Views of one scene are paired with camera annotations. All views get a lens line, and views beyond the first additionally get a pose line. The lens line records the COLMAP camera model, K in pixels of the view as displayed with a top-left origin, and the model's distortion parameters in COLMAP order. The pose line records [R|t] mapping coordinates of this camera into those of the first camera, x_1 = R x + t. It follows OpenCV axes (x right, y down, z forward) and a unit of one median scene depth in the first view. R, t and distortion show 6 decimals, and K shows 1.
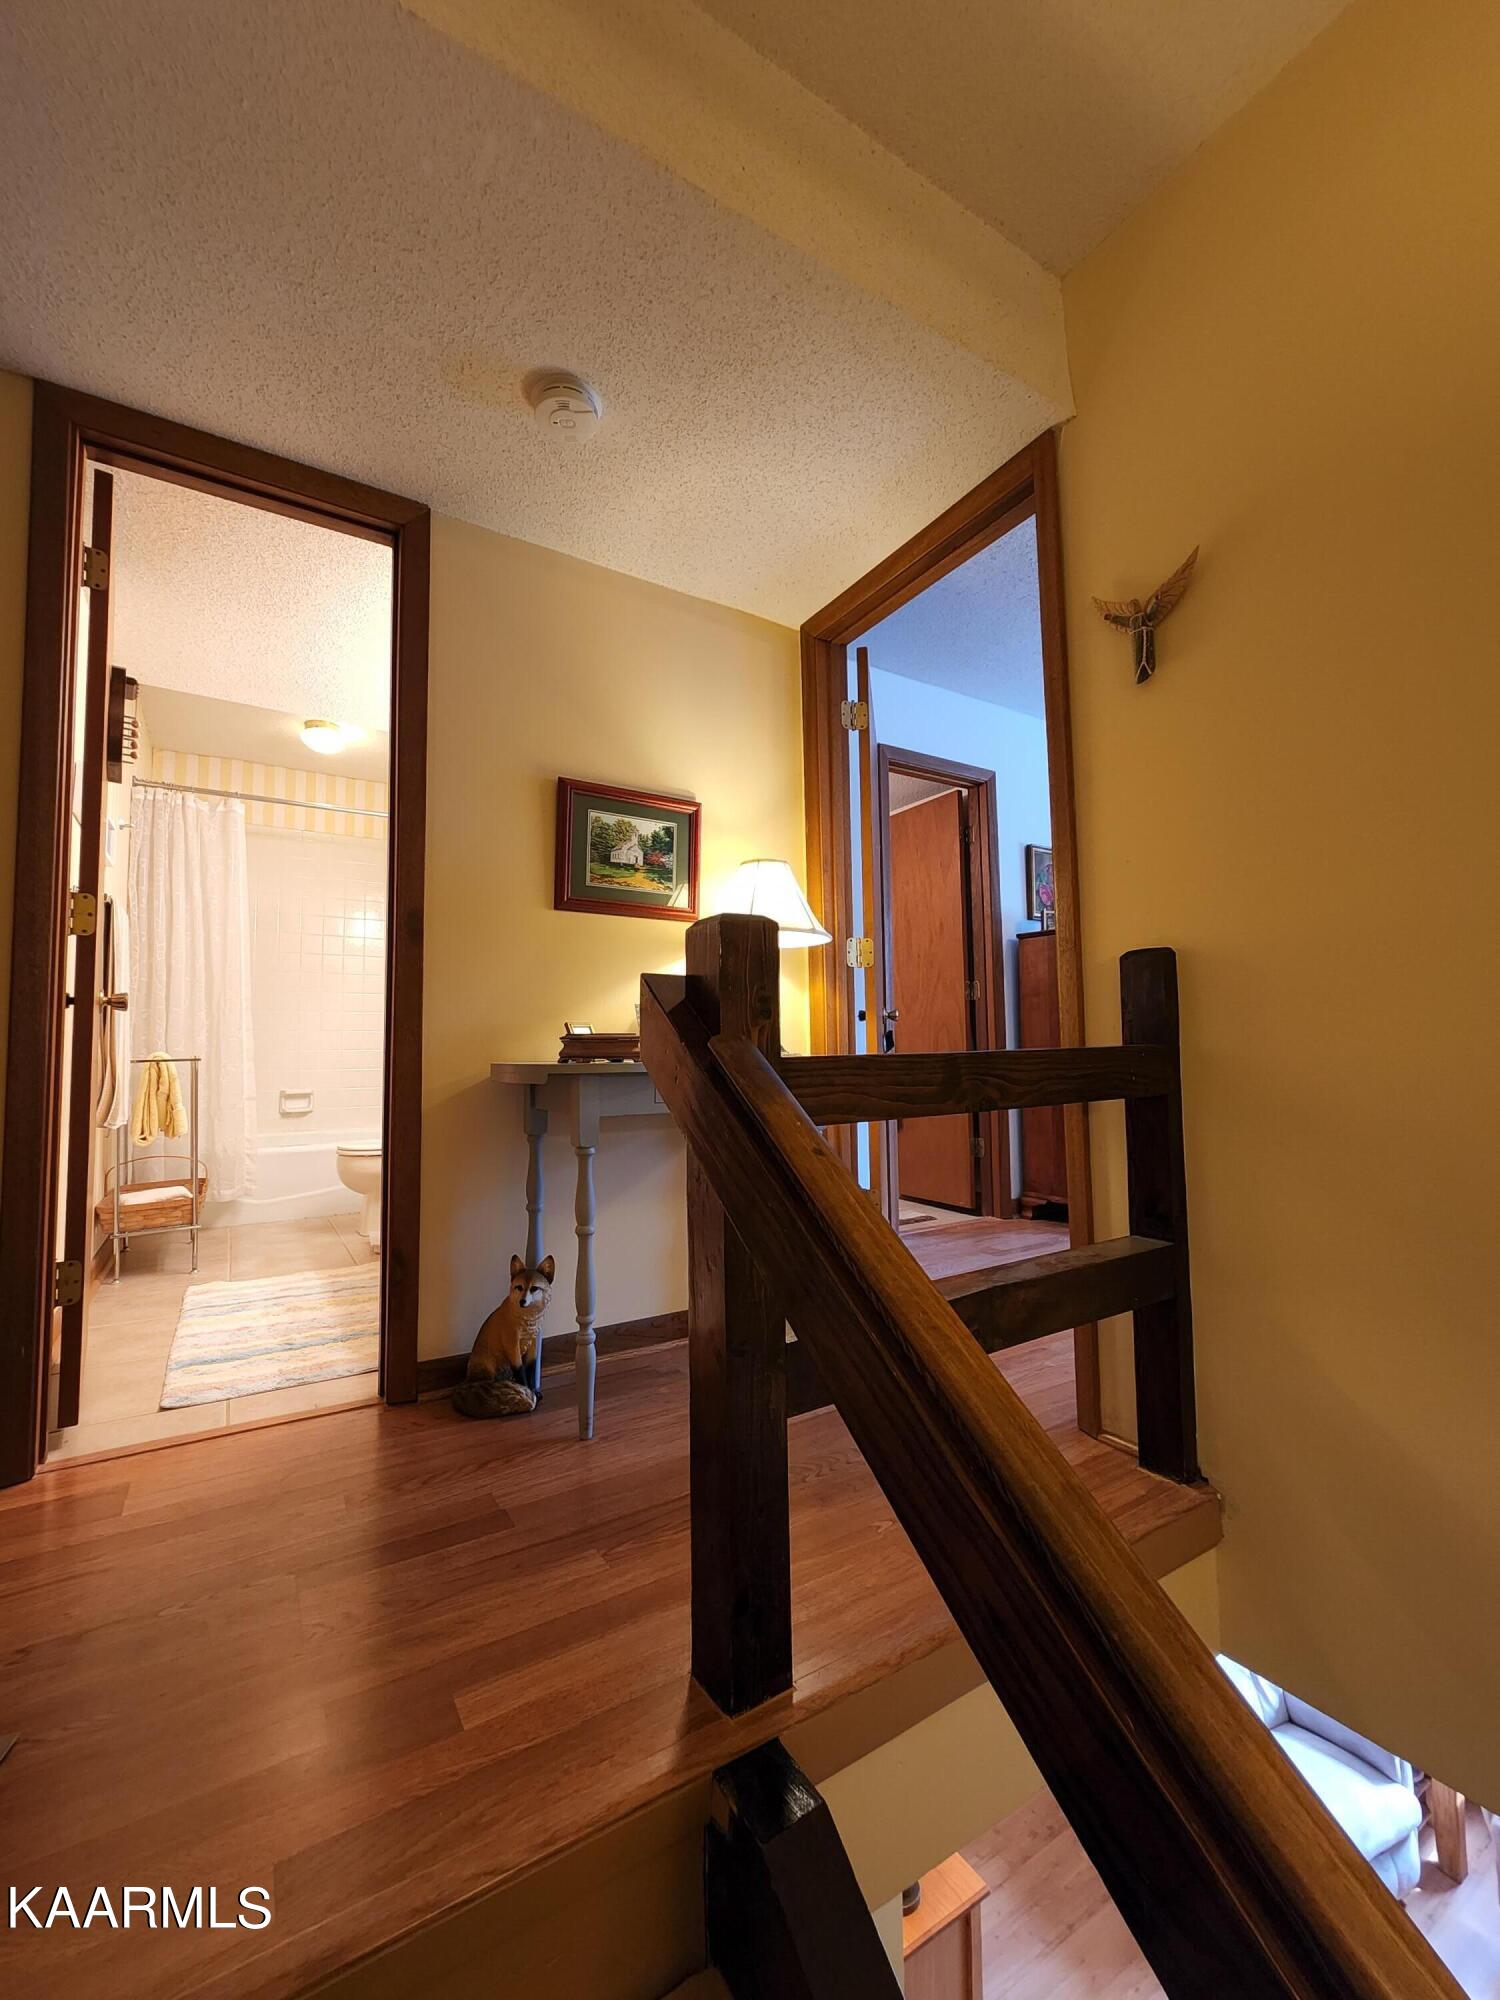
lens RADIAL K [[828.3, 0, 752.4], [0, 828.3, 1003.0], [0, 0, 1]] dist [-0.000596, -0.000058]
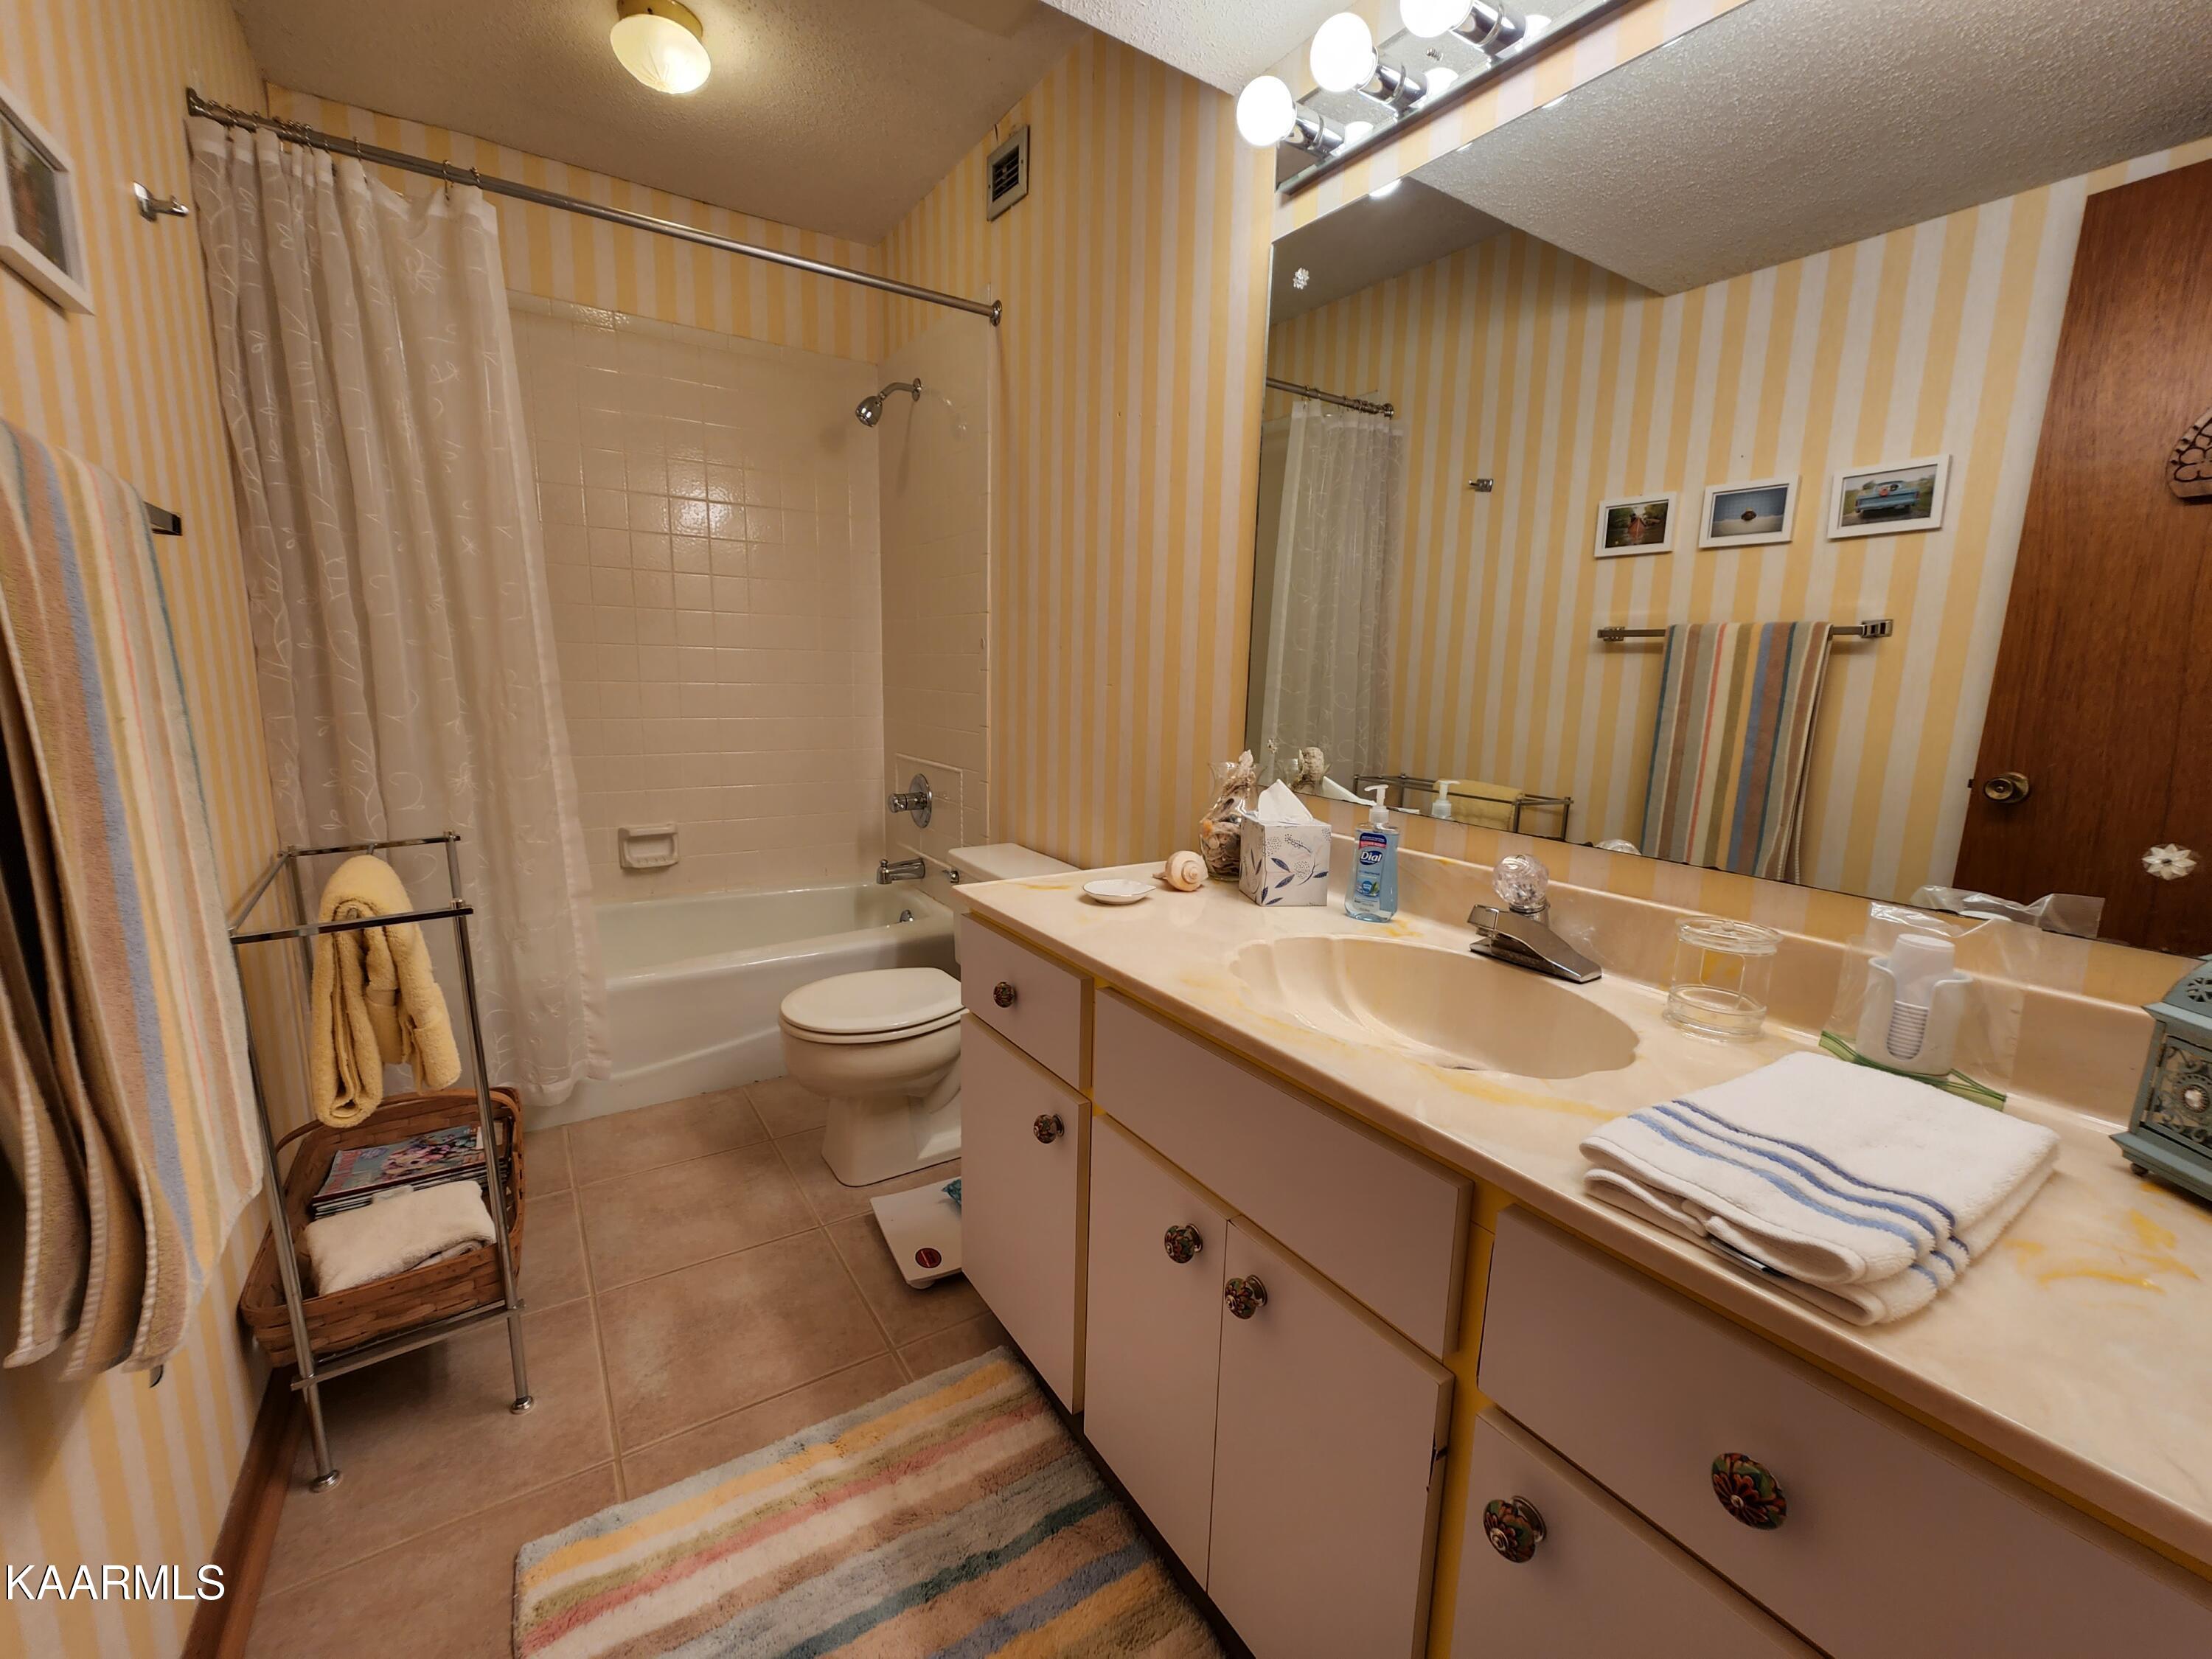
lens RADIAL K [[916.1, 0, 1100.7], [0, 916.1, 829.5], [0, 0, 1]] dist [-0.000596, -0.000058]
pose [[0.999369, 0.026676, 0.023456, -0.337562], [-0.031375, 0.972518, 0.230704, -0.057133], [-0.016657, -0.231294, 0.972741, 0.515698]]
